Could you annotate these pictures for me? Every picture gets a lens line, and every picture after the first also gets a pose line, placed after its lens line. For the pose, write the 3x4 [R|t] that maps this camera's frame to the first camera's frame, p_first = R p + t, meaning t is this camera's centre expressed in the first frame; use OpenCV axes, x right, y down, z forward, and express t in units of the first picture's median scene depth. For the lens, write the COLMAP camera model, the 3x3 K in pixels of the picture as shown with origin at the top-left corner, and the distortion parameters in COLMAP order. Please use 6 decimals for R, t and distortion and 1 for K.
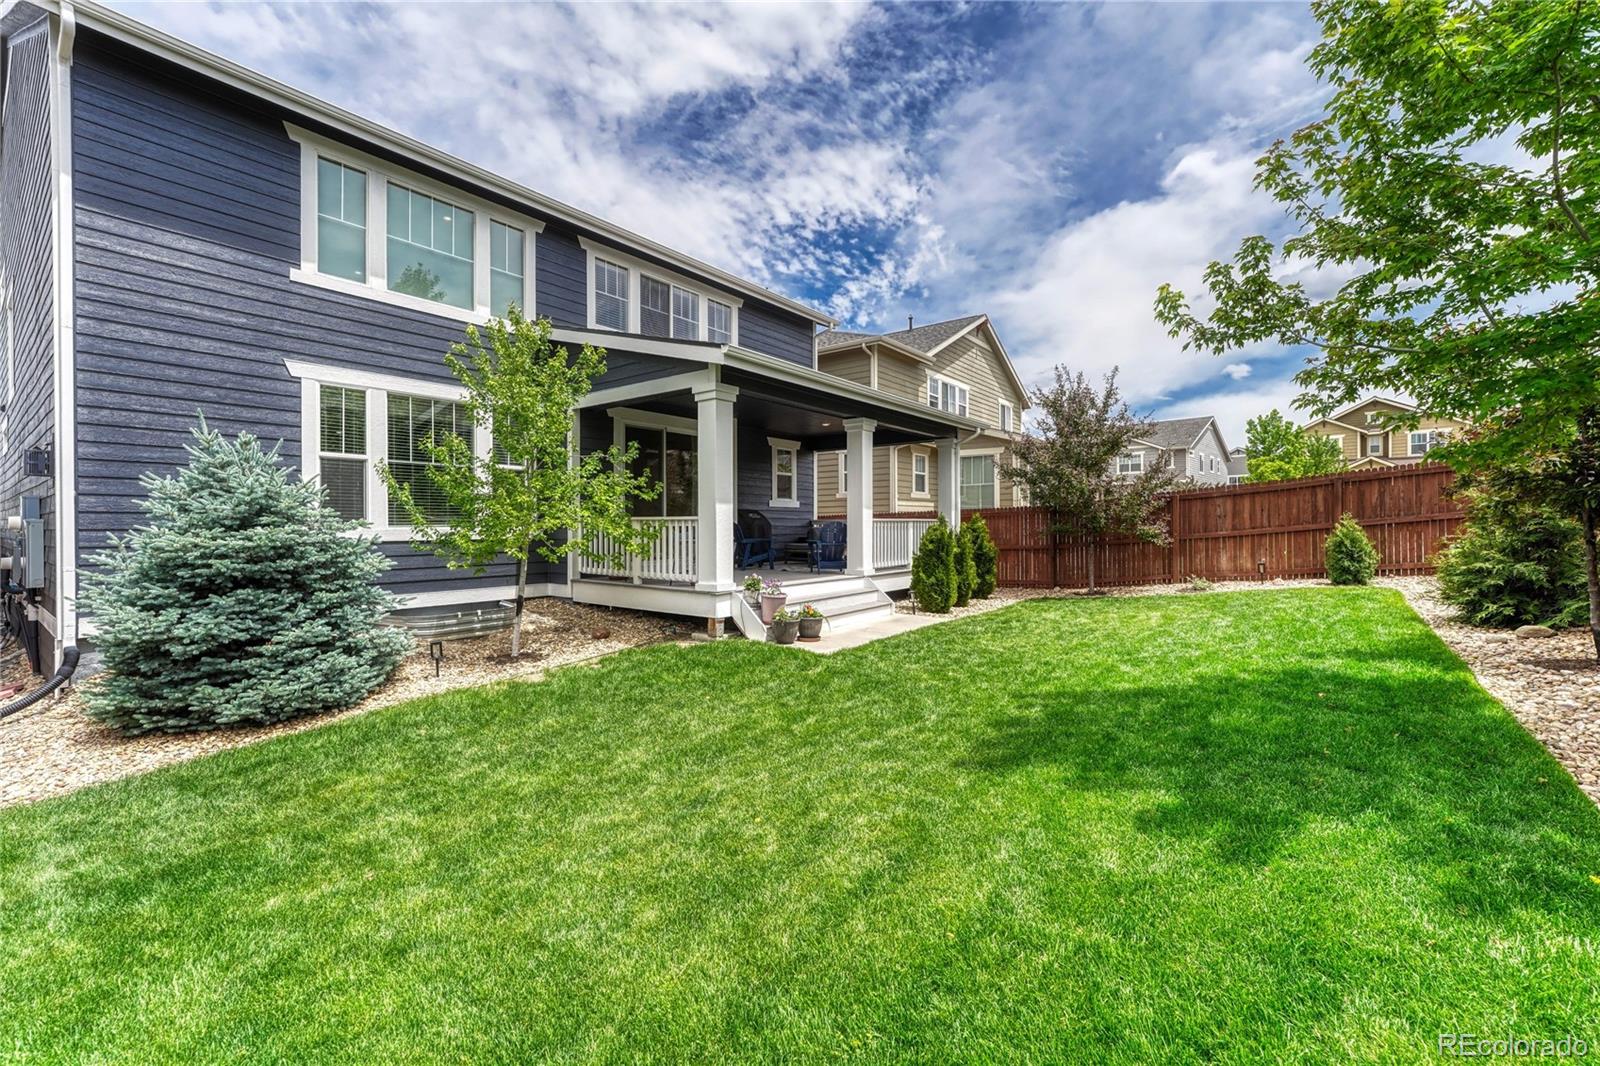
lens RADIAL K [[671.9, 0, 795.8], [0, 671.9, 531.0], [0, 0, 1]] dist [-0.013711, 0.003362]
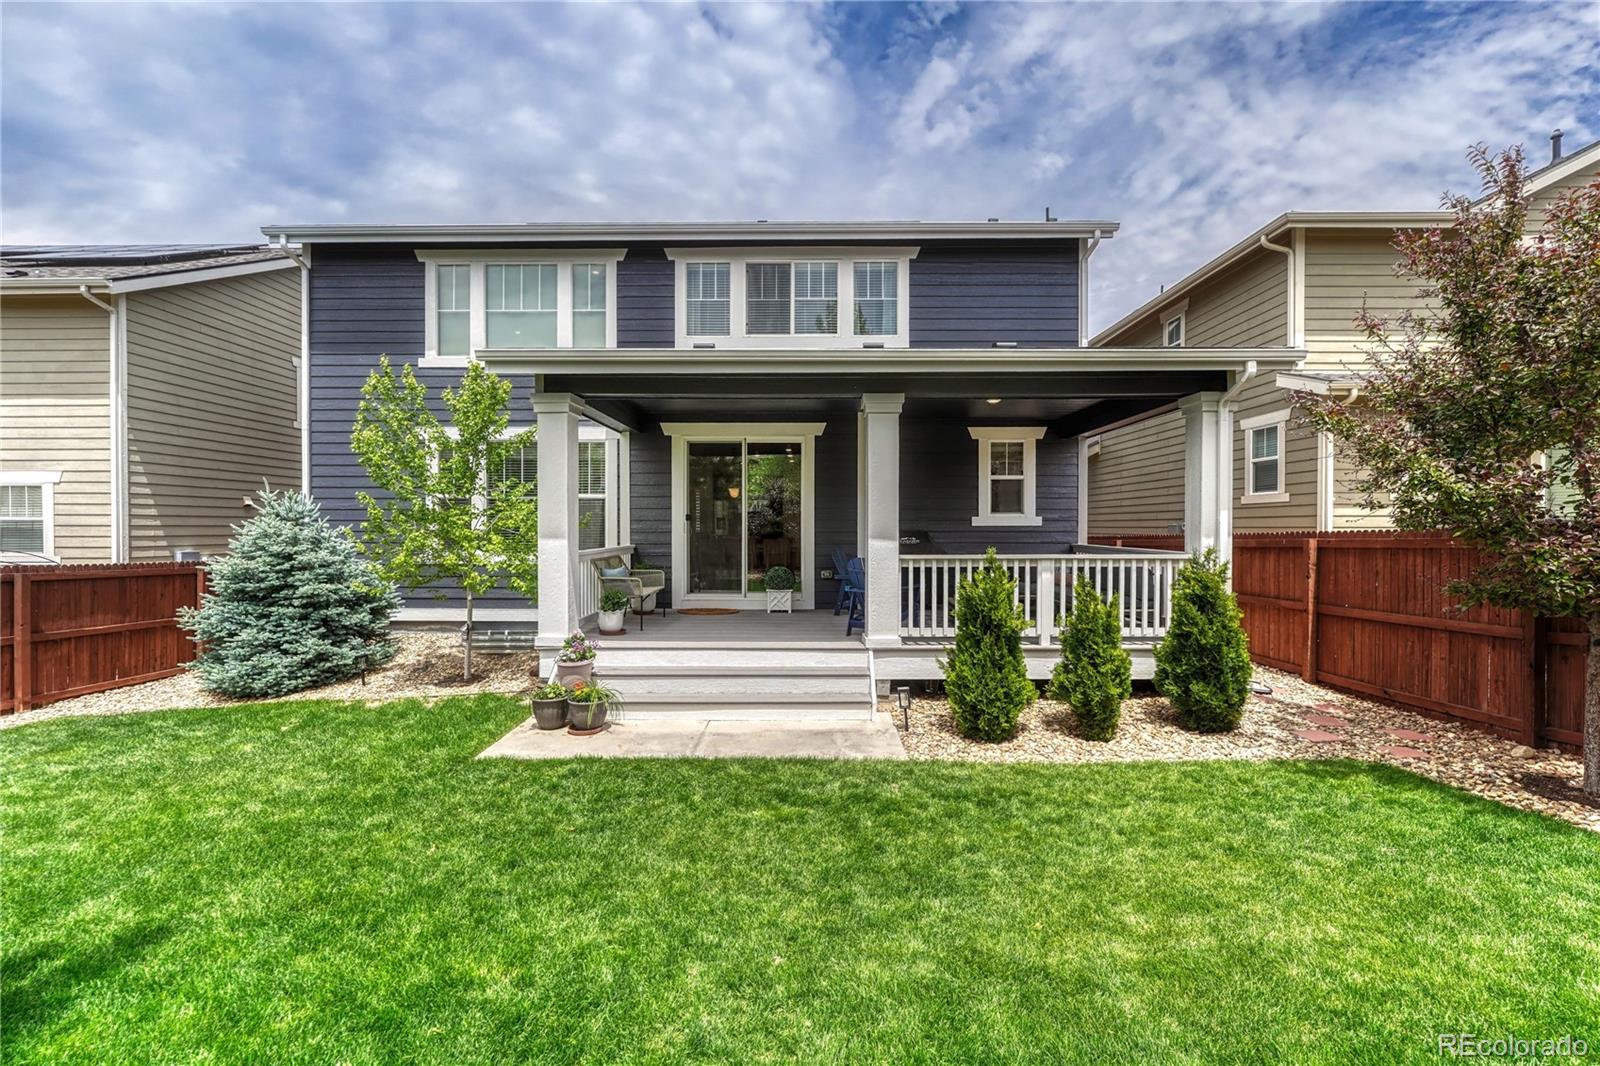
lens RADIAL K [[671.9, 0, 795.3], [0, 671.9, 531.5], [0, 0, 1]] dist [-0.013711, 0.003362]
pose [[0.598837, 0.006548, -0.800844, 0.539796], [-0.008829, 0.999960, 0.001574, -0.038844], [0.800822, 0.006128, 0.598871, 0.562598]]
